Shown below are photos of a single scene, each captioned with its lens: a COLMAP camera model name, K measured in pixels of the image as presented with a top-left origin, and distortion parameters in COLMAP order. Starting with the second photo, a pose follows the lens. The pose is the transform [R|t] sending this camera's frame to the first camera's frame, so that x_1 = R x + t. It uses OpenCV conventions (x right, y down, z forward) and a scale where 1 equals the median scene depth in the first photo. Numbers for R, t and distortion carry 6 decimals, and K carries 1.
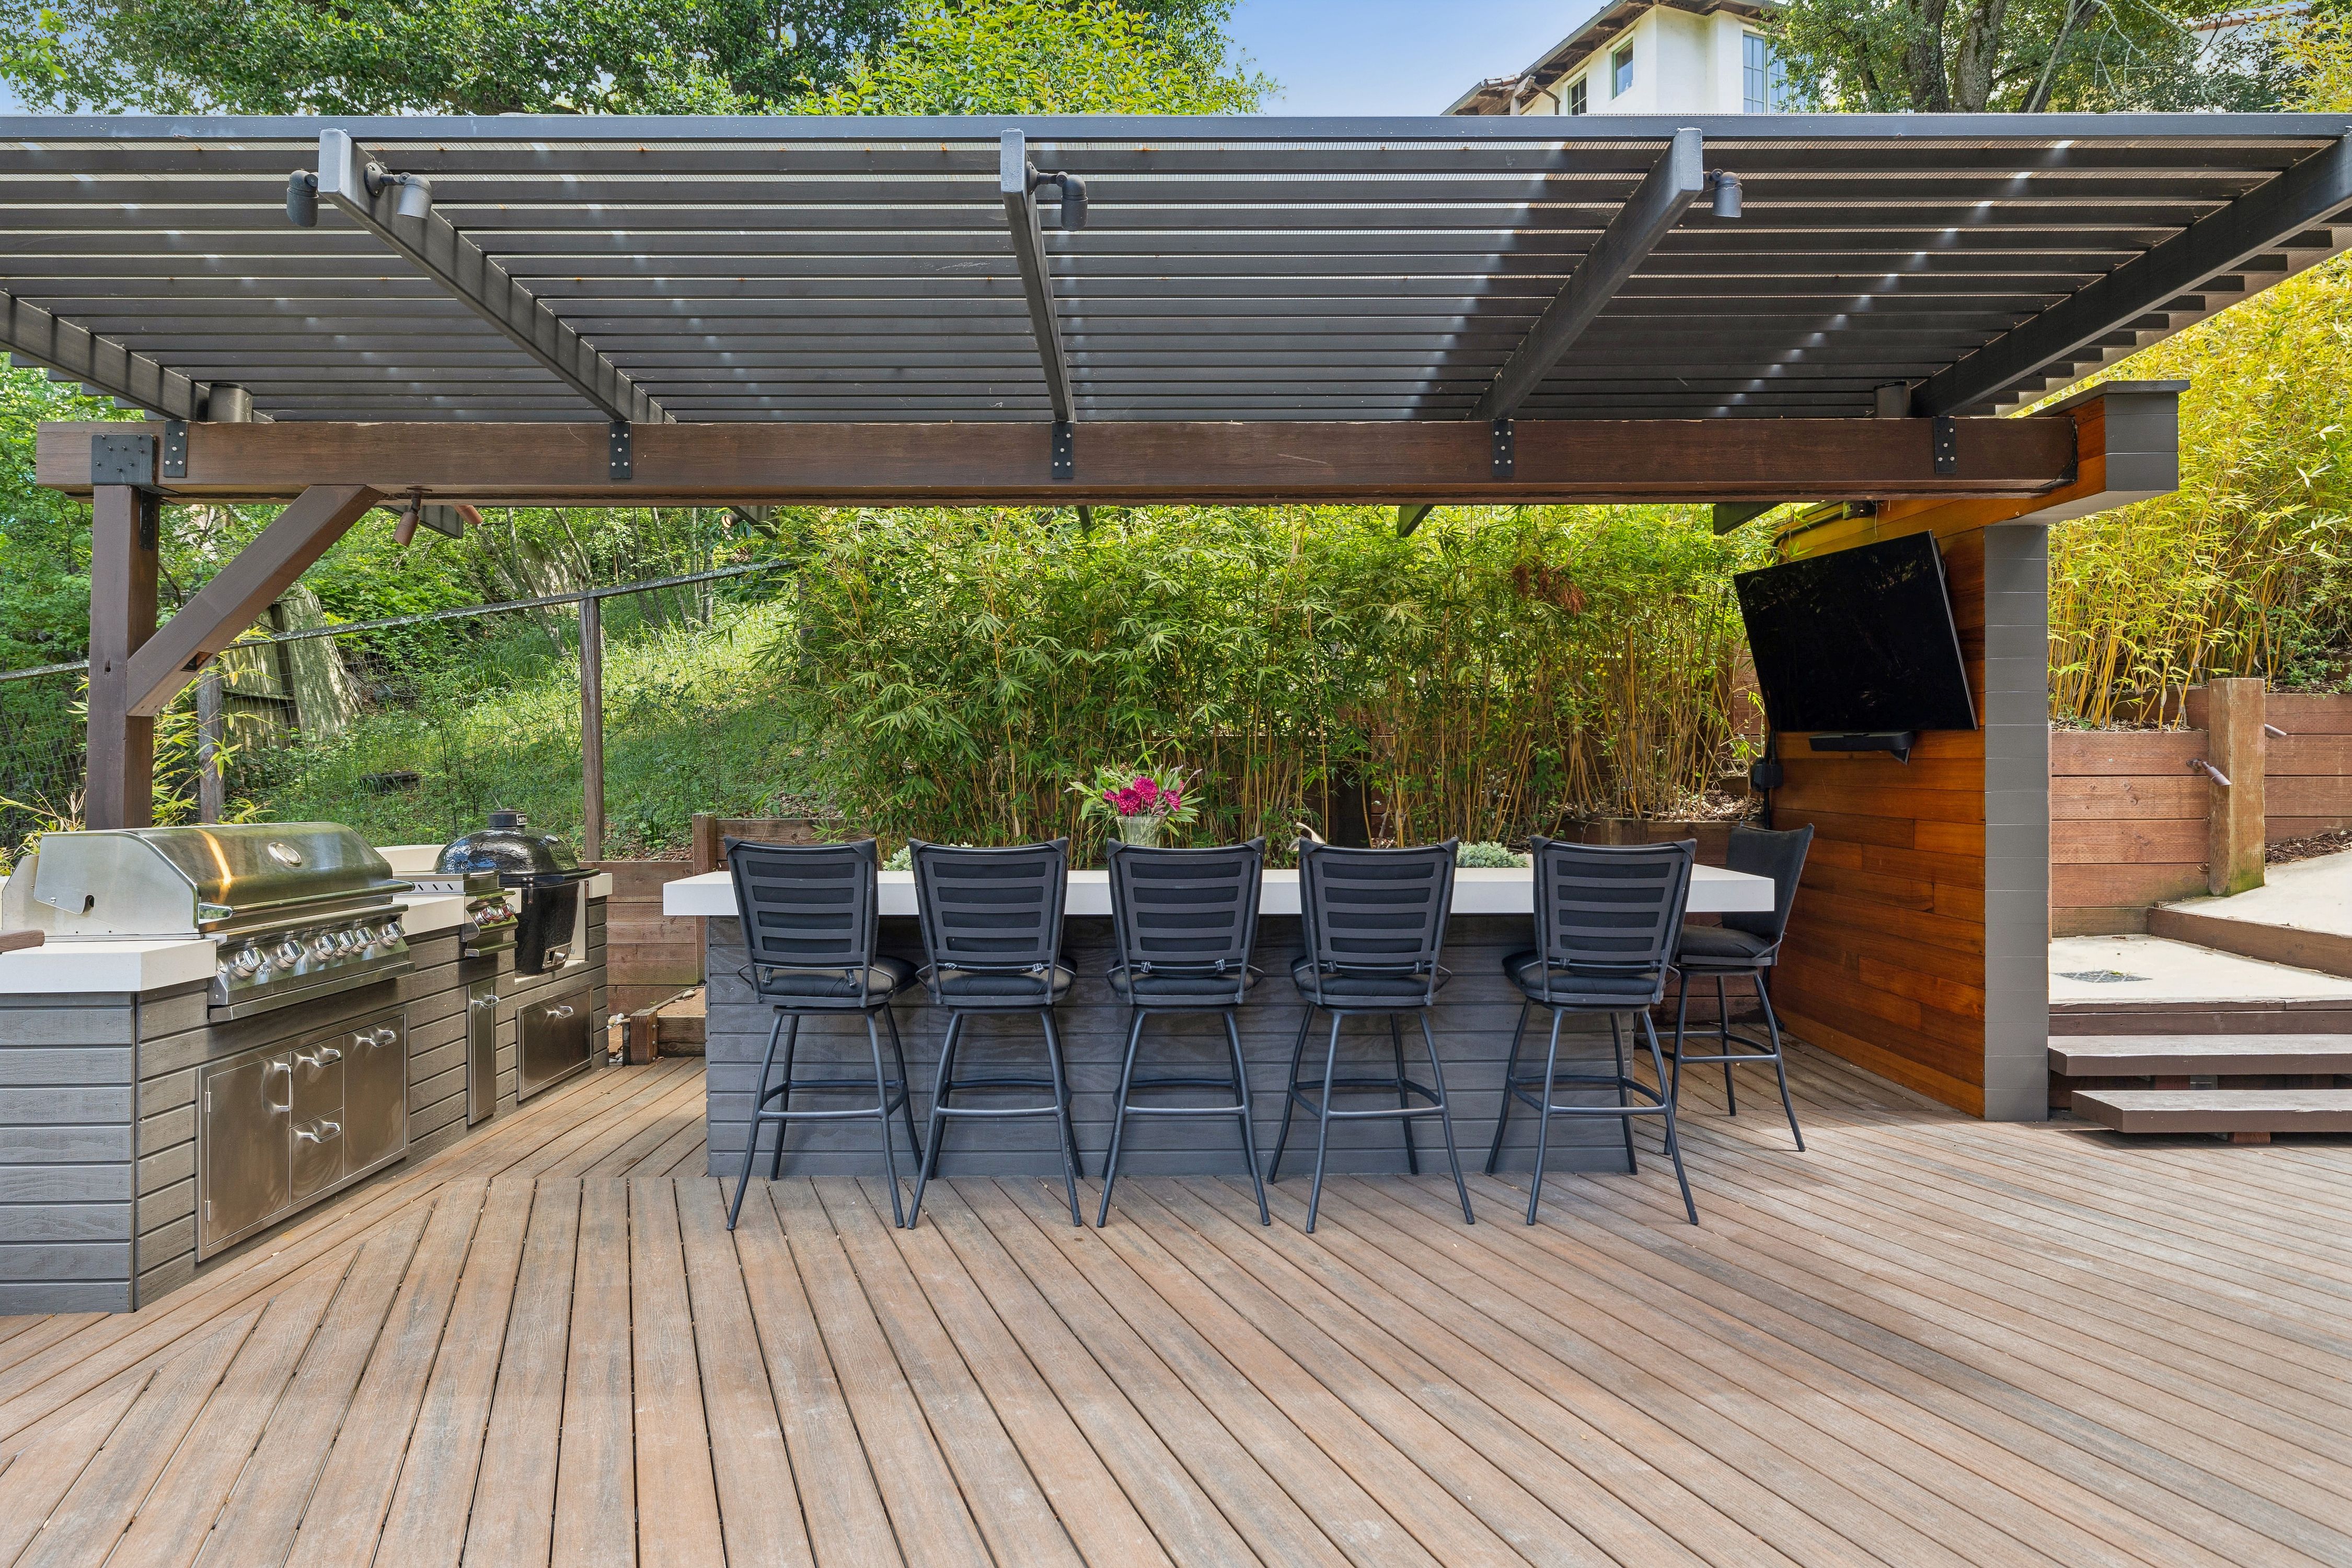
lens RADIAL K [[1416.0, 0, 1177.5], [0, 1416.0, 785.6], [0, 0, 1]] dist [0.002053, 0.001782]
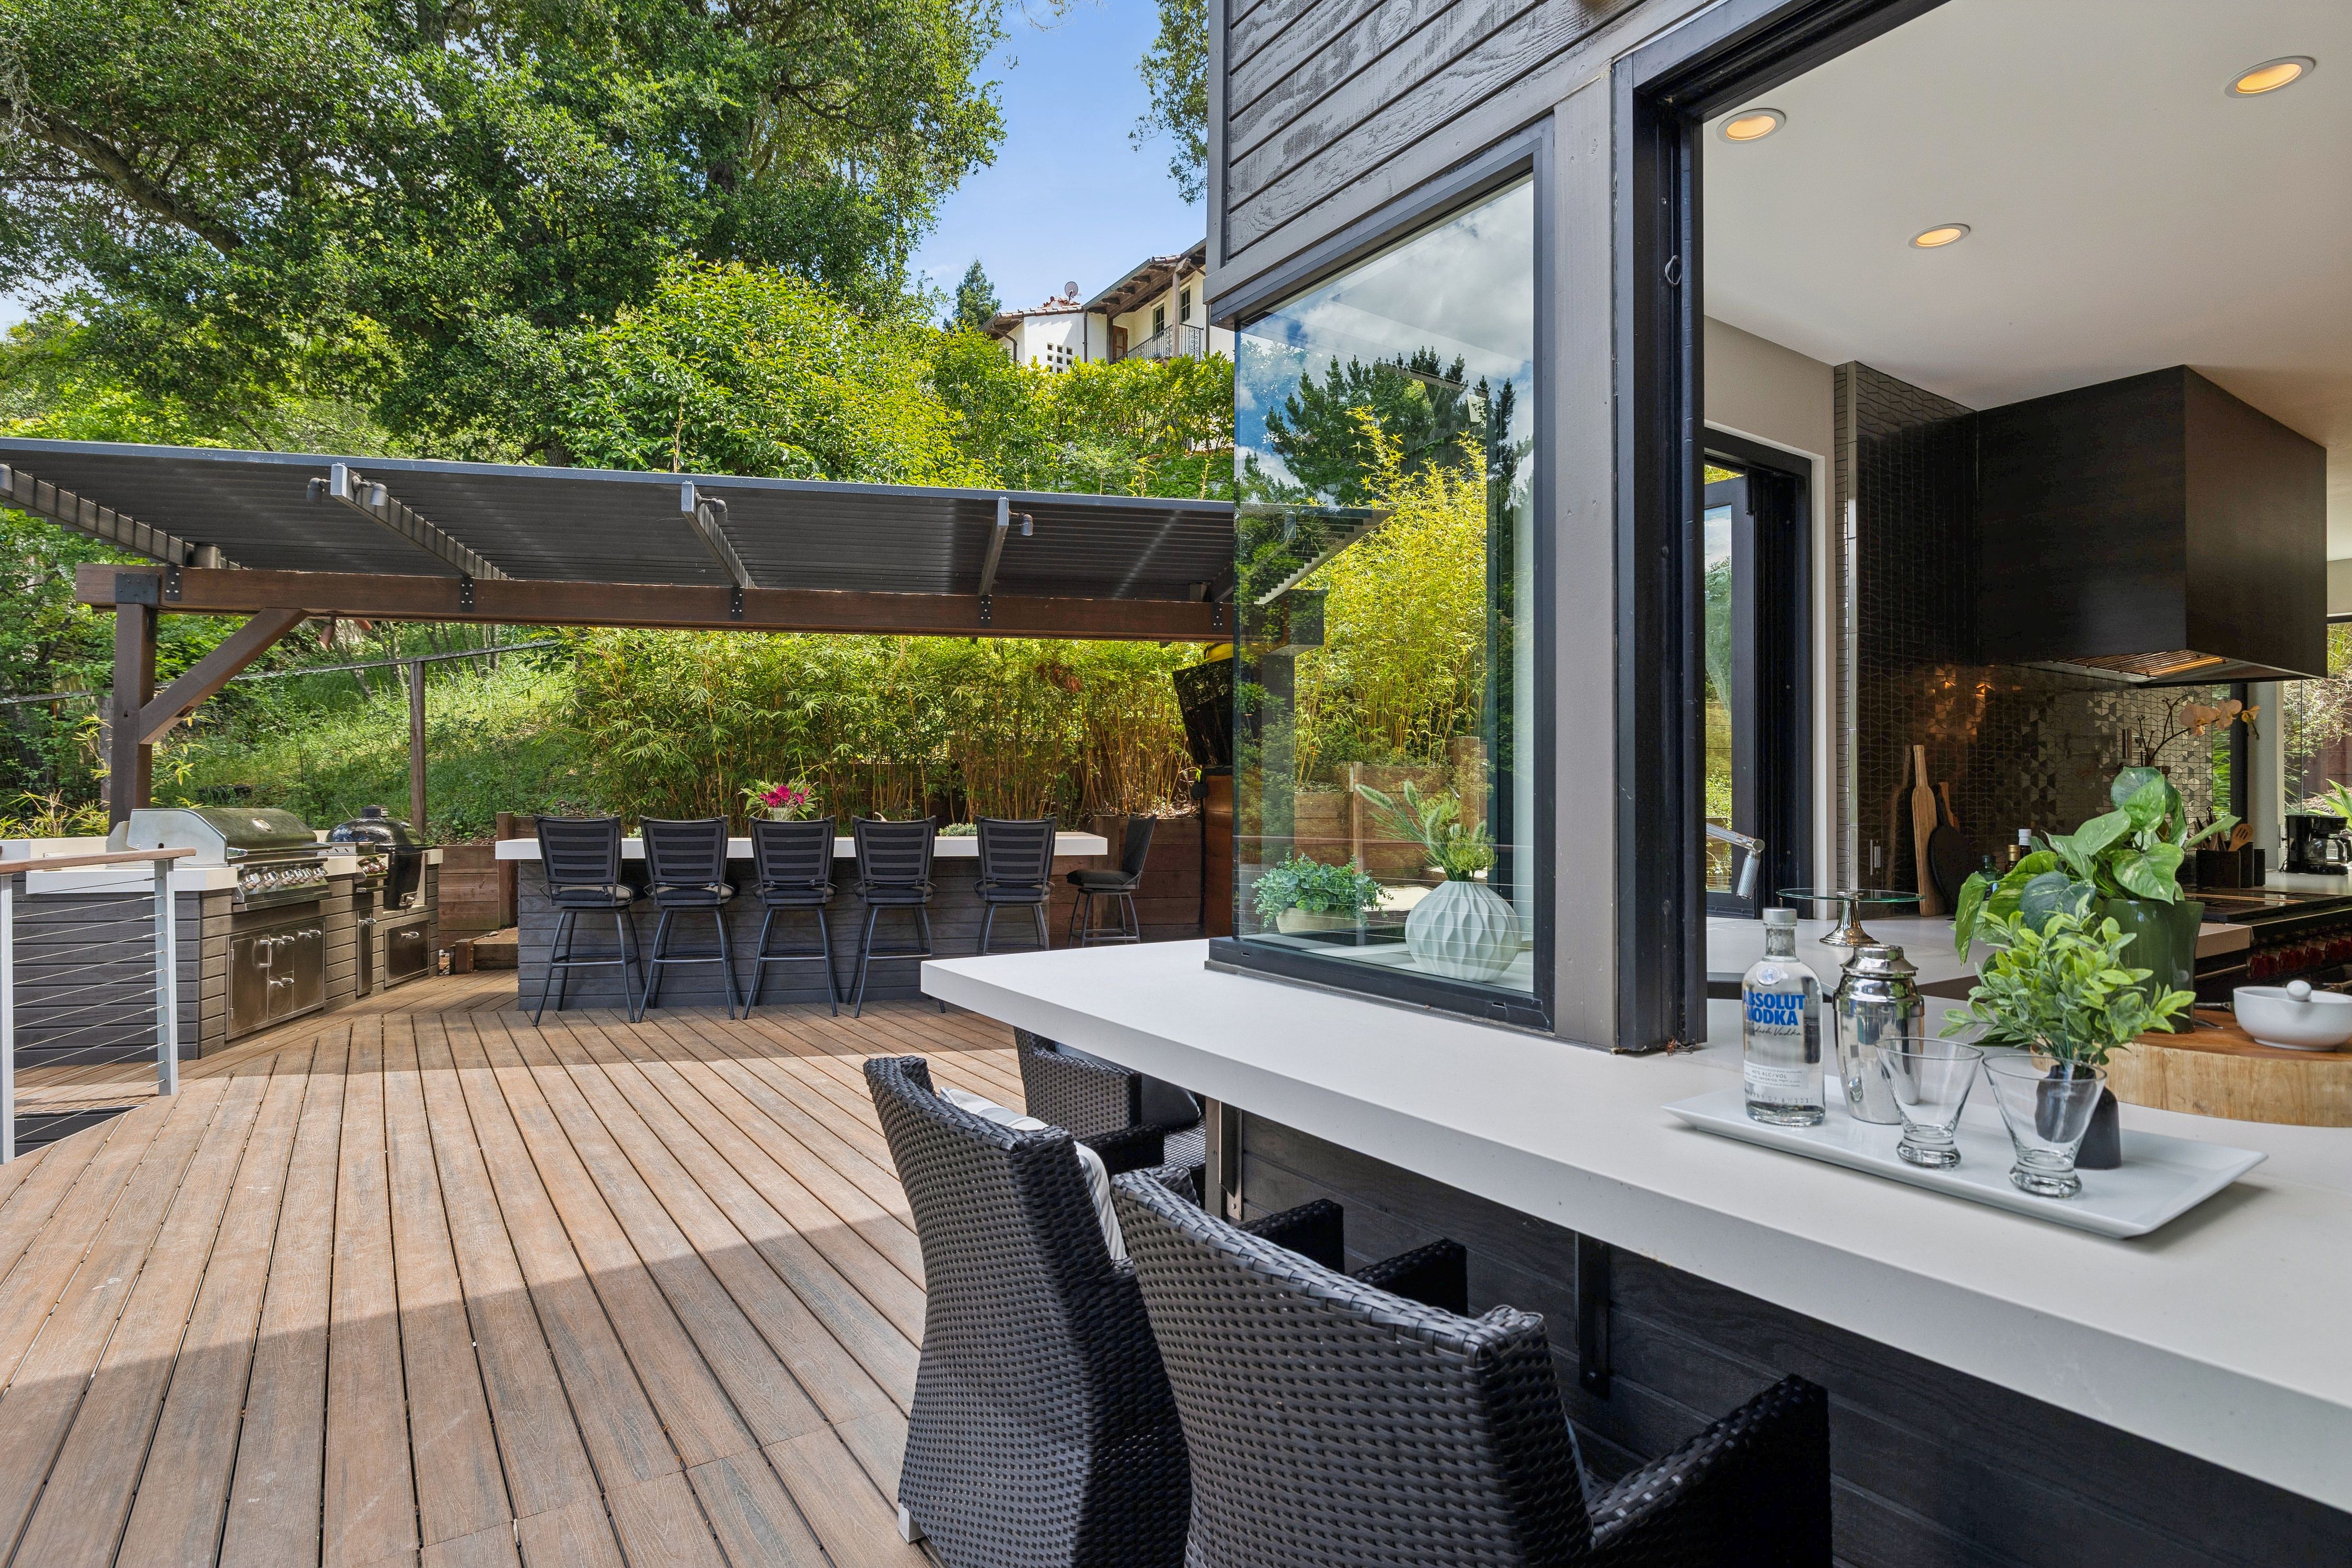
lens RADIAL K [[1248.4, 0, 1190.6], [0, 1248.4, 794.5], [0, 0, 1]] dist [-0.000134, 0.000037]
pose [[0.980228, 0.006303, 0.197770, 0.157888], [-0.003969, 0.999918, -0.012196, 0.020543], [-0.197831, 0.011170, 0.980173, -0.609529]]
